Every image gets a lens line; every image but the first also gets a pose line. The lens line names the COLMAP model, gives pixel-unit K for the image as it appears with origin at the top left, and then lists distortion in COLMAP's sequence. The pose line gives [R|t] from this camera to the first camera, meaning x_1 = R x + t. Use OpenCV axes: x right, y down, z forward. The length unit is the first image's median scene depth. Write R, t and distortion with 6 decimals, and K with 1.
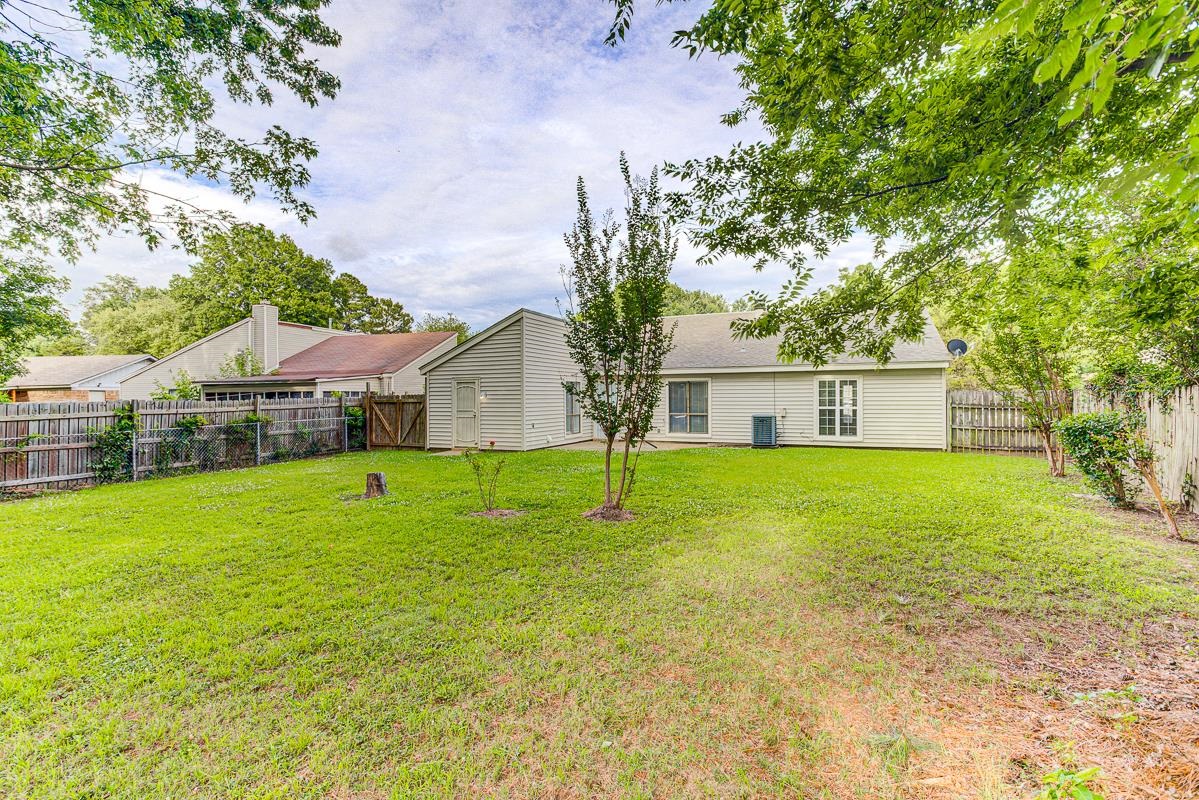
lens RADIAL K [[577.5, 0, 592.0], [0, 577.5, 394.5], [0, 0, 1]] dist [0.019670, 0.000166]
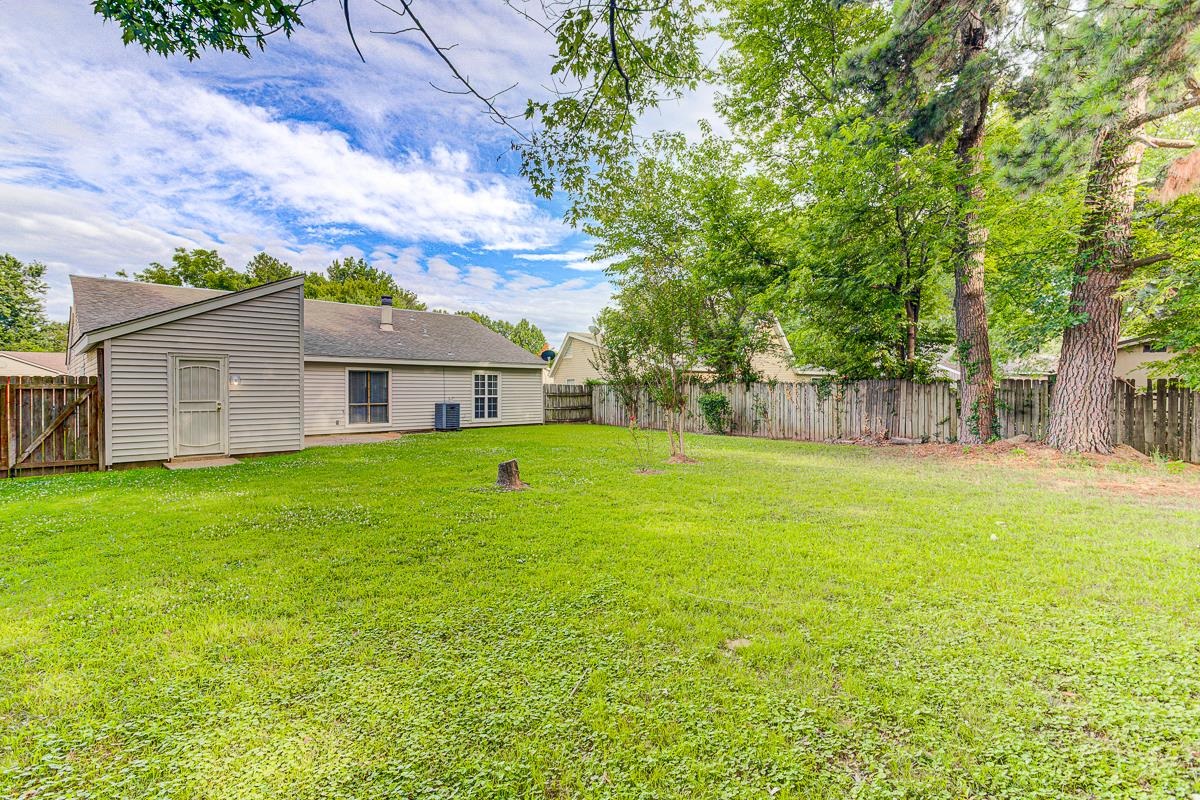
lens RADIAL K [[578.0, 0, 592.5], [0, 578.0, 394.5], [0, 0, 1]] dist [0.019670, 0.000166]
pose [[0.381507, -0.000032, 0.924366, -0.661573], [-0.005384, 0.999983, 0.002256, 0.014762], [-0.924350, -0.005837, 0.381500, 0.292824]]
